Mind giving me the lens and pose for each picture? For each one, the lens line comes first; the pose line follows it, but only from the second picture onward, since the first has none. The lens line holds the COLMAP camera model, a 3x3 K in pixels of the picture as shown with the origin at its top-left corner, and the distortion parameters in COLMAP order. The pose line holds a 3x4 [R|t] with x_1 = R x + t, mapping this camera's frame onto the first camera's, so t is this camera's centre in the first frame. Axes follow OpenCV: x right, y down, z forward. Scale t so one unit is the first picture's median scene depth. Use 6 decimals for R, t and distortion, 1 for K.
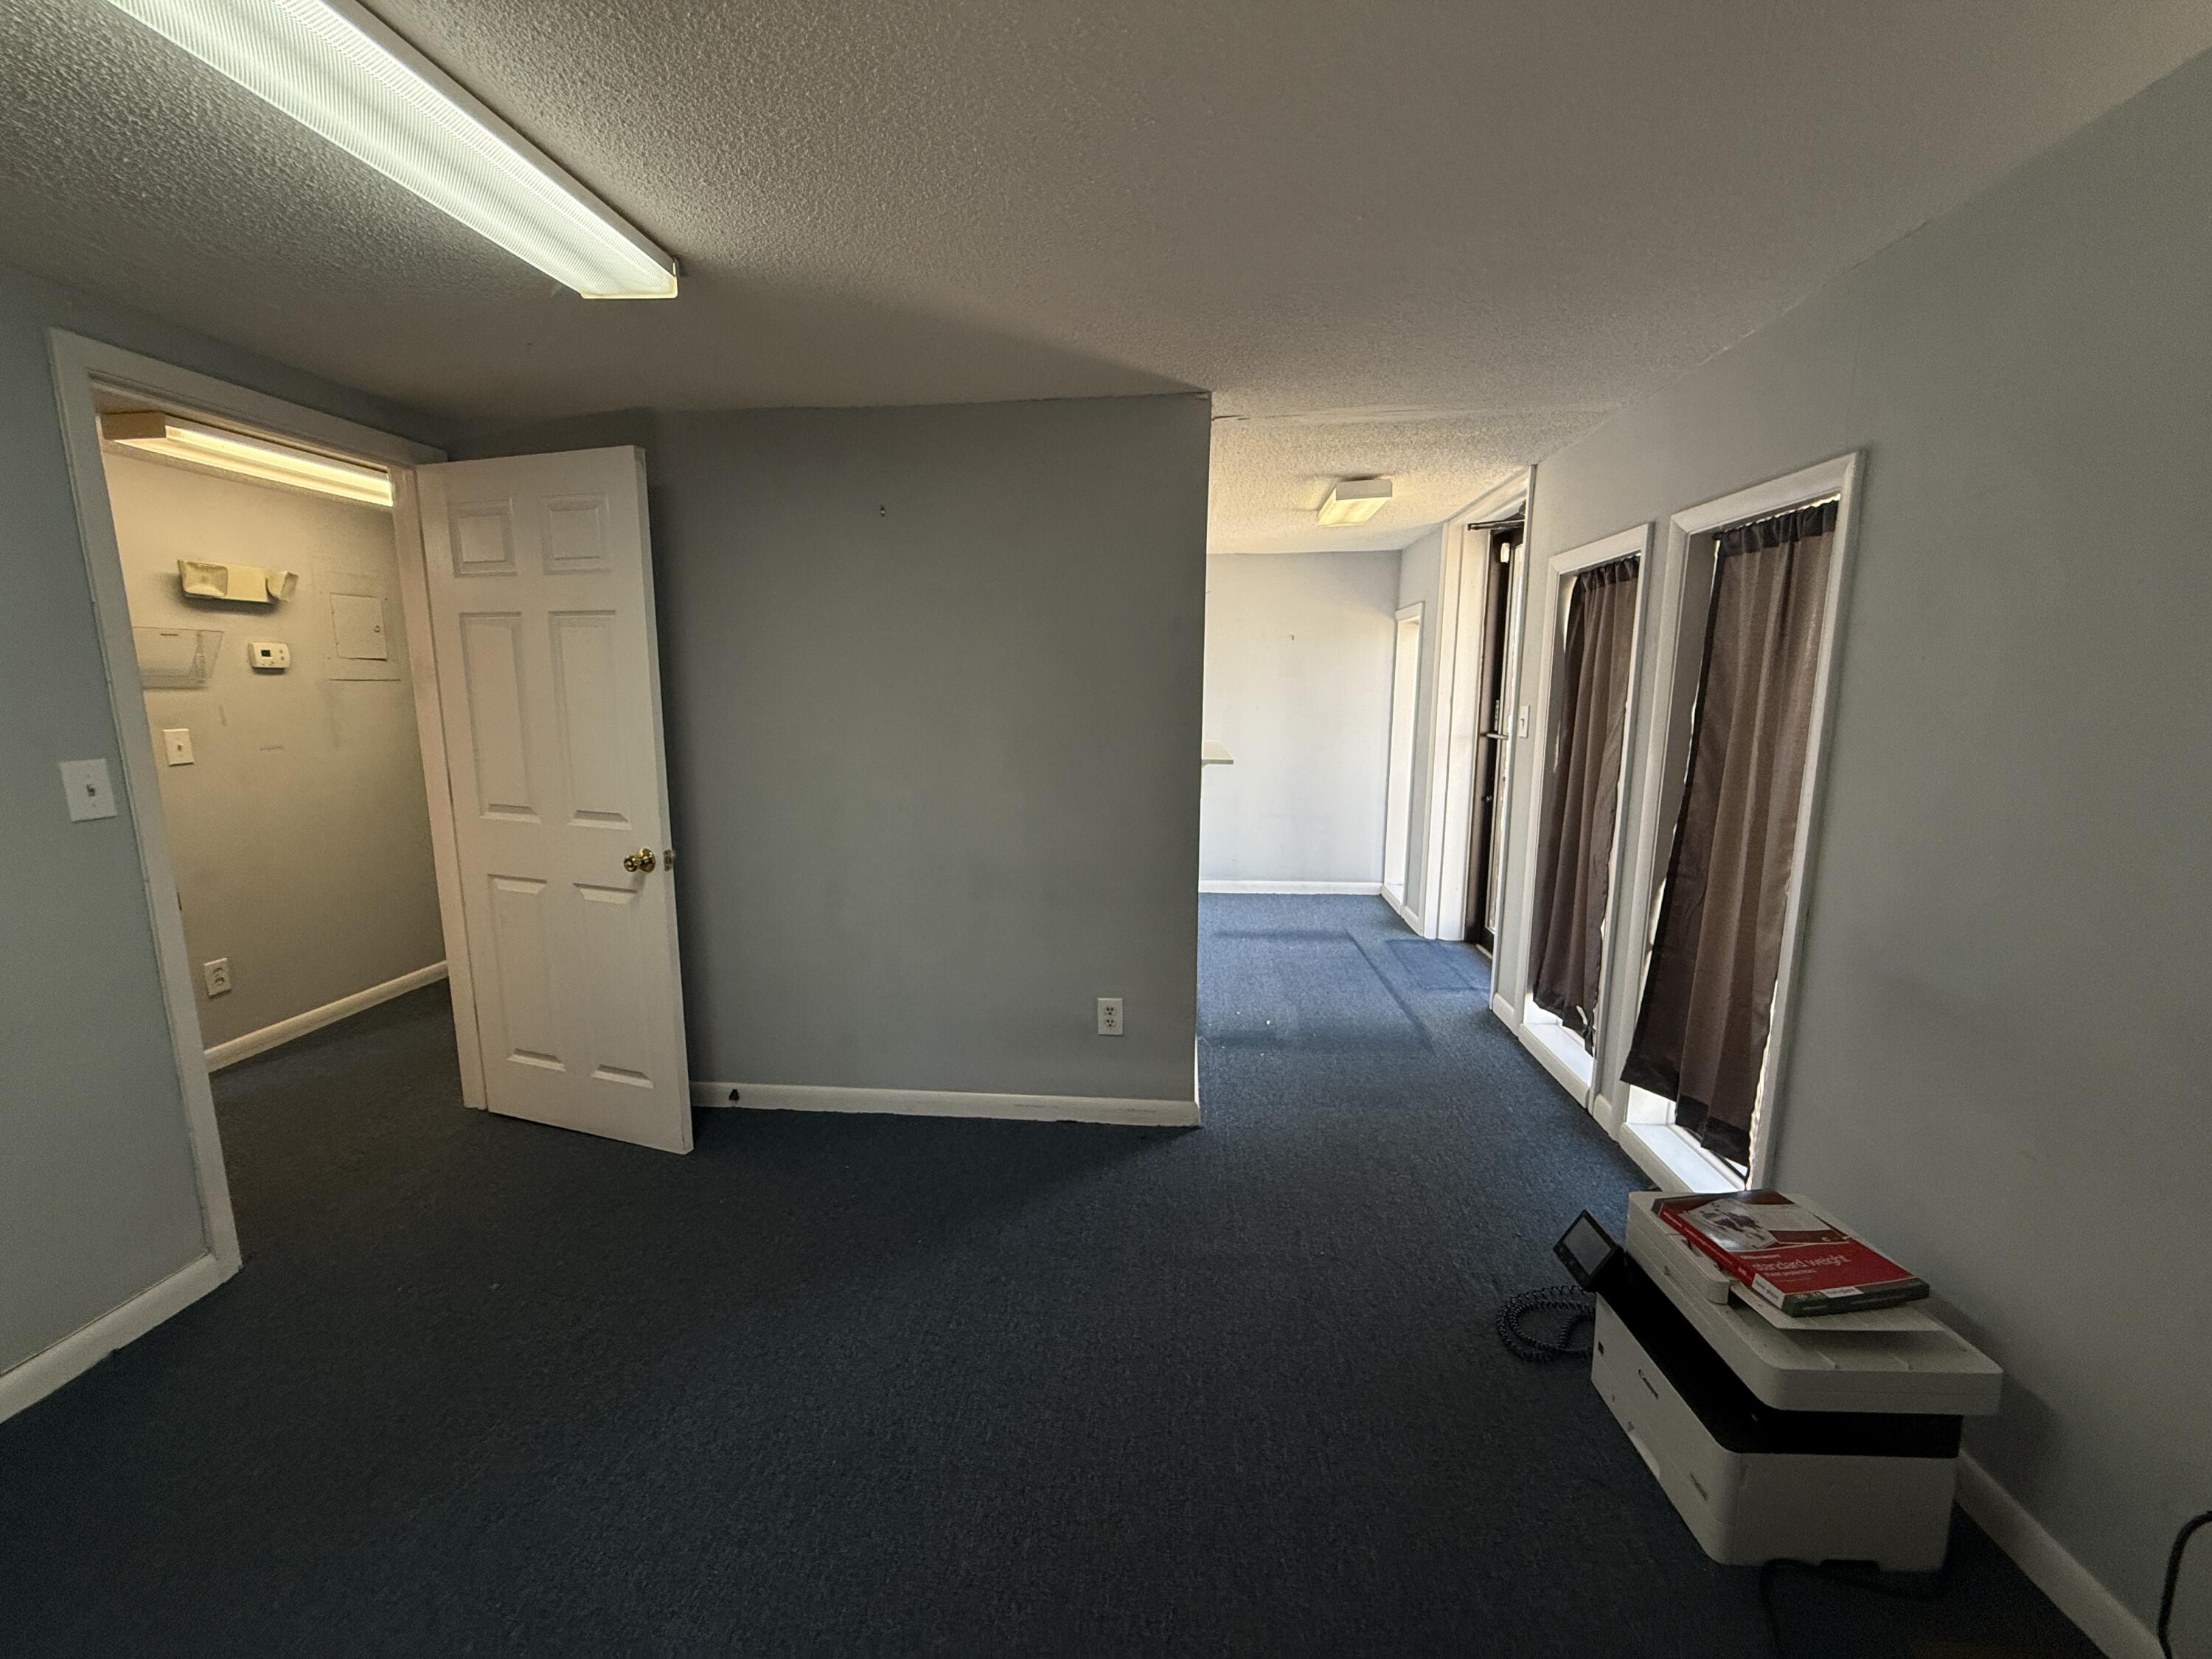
lens RADIAL K [[881.6, 0, 1103.1], [0, 881.6, 827.4], [0, 0, 1]] dist [0.001867, -0.001473]
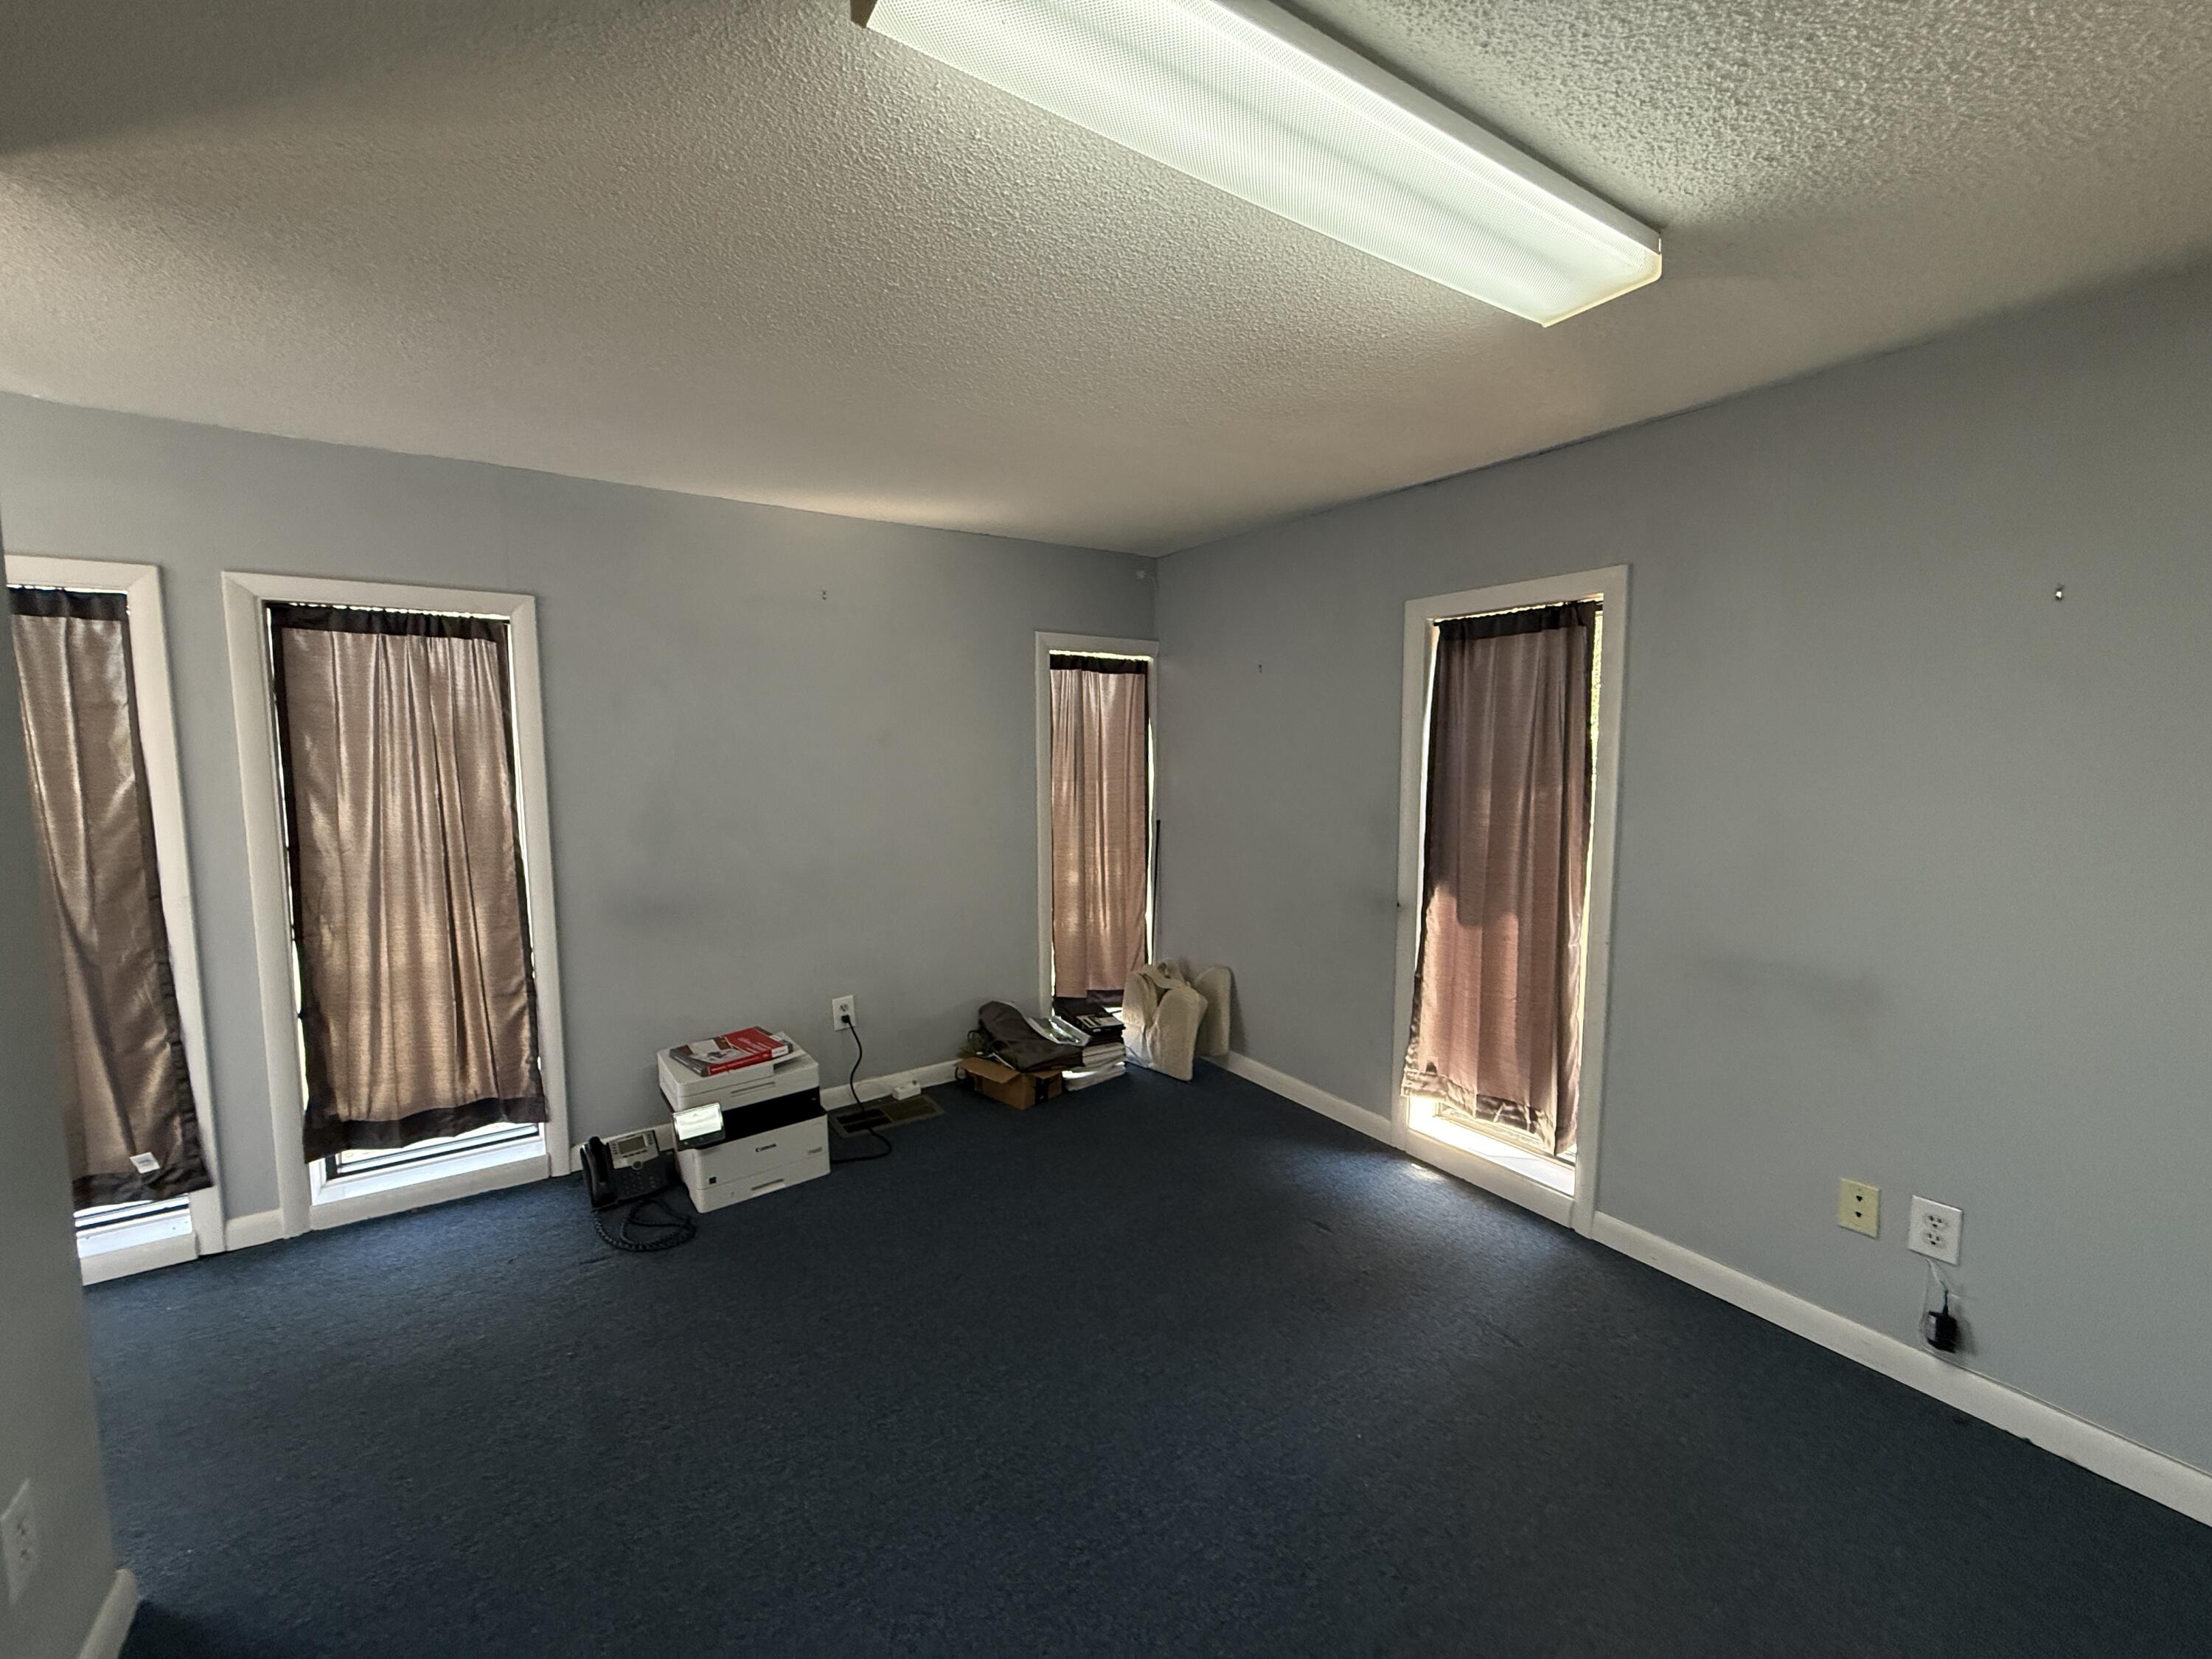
lens RADIAL K [[881.6, 0, 1112.1], [0, 881.6, 824.8], [0, 0, 1]] dist [0.001867, -0.001473]
pose [[-0.634461, -0.069562, 0.769818, -0.667316], [0.130223, 0.972087, 0.195165, -0.140614], [-0.761906, 0.224072, -0.607693, 0.850684]]
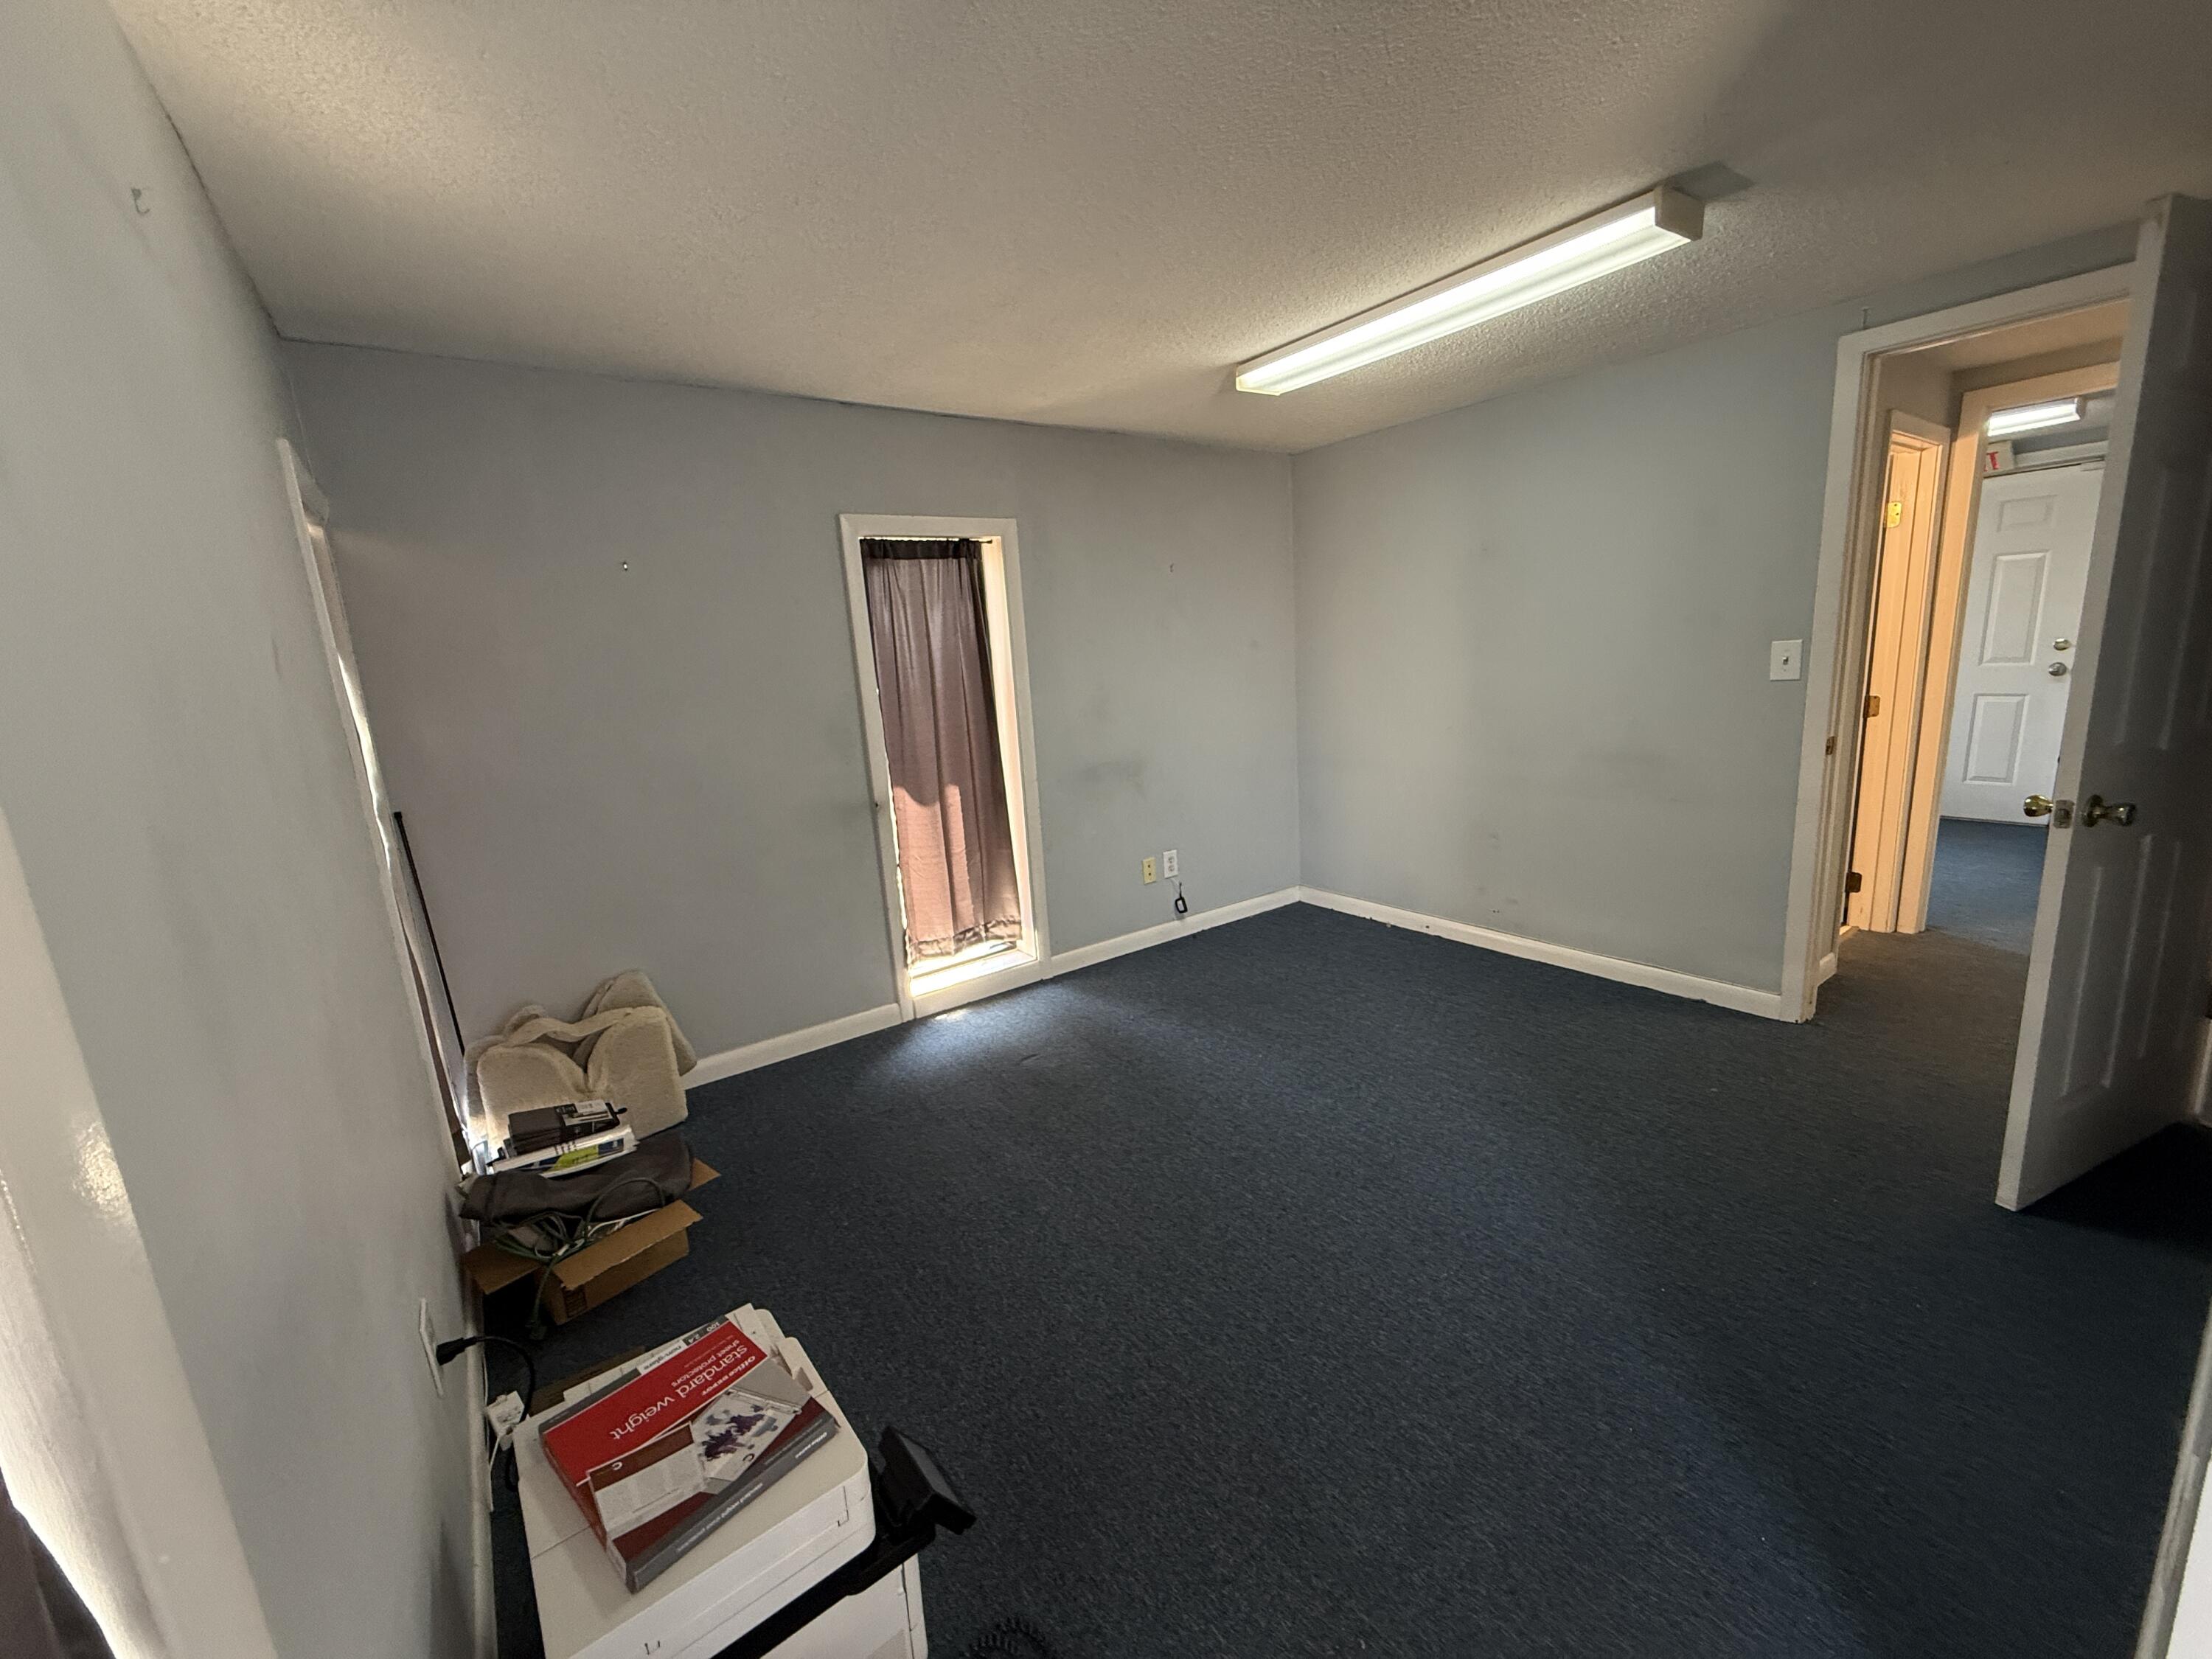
lens RADIAL K [[881.6, 0, 1100.3], [0, 881.6, 815.0], [0, 0, 1]] dist [0.001867, -0.001473]
pose [[-0.752125, 0.172885, -0.635939, 0.536867], [-0.045096, 0.949213, 0.311387, -0.150148], [0.657475, 0.262880, -0.706130, 0.970449]]
